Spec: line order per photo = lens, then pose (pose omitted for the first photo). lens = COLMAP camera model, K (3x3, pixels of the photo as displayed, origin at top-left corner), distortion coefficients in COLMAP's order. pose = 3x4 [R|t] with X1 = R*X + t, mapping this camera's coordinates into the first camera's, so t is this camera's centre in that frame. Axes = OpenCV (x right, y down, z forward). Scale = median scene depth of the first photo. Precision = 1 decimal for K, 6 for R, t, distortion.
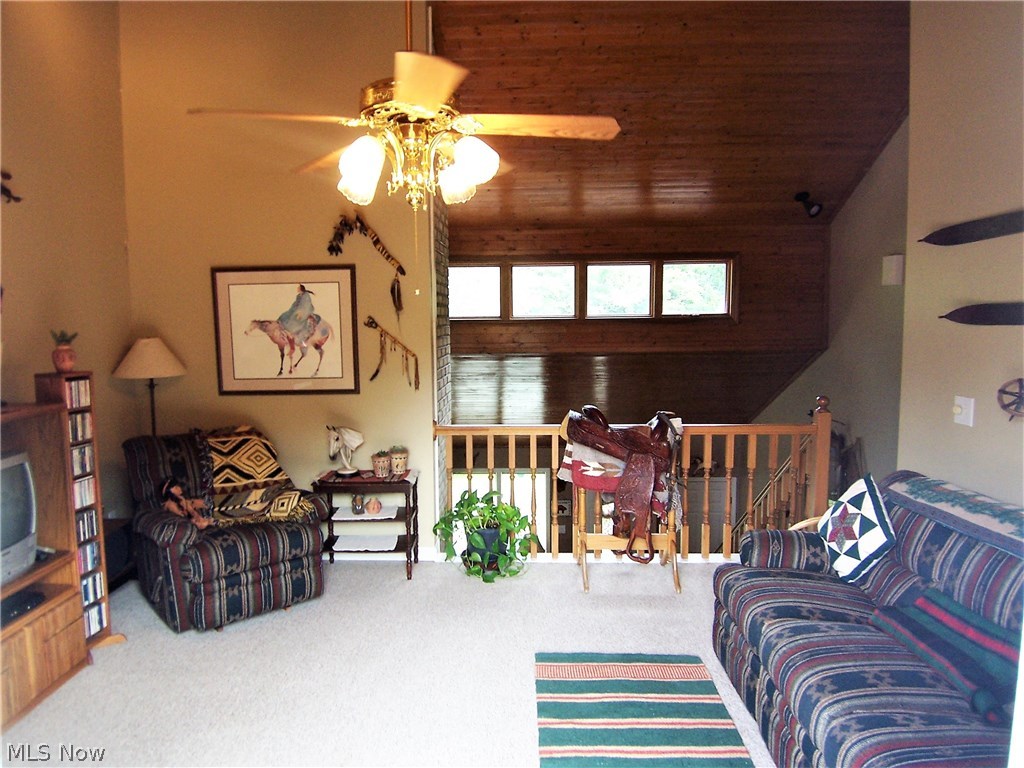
lens RADIAL K [[712.6, 0, 512.1], [0, 712.6, 386.1], [0, 0, 1]] dist [-0.001116, 0.000091]
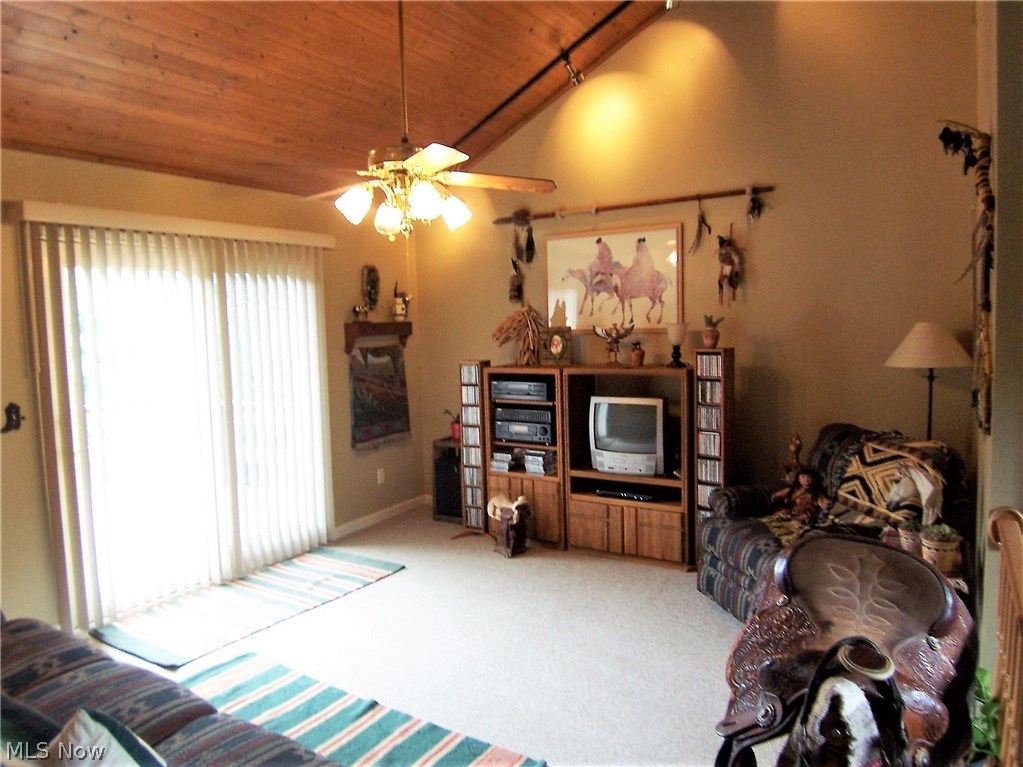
lens RADIAL K [[711.9, 0, 511.5], [0, 711.9, 382.5], [0, 0, 1]] dist [-0.001116, 0.000091]
pose [[-0.528556, 0.096369, -0.843411, 0.520353], [-0.047383, 0.988637, 0.142657, -0.099429], [0.847575, 0.115365, -0.517984, 1.092510]]
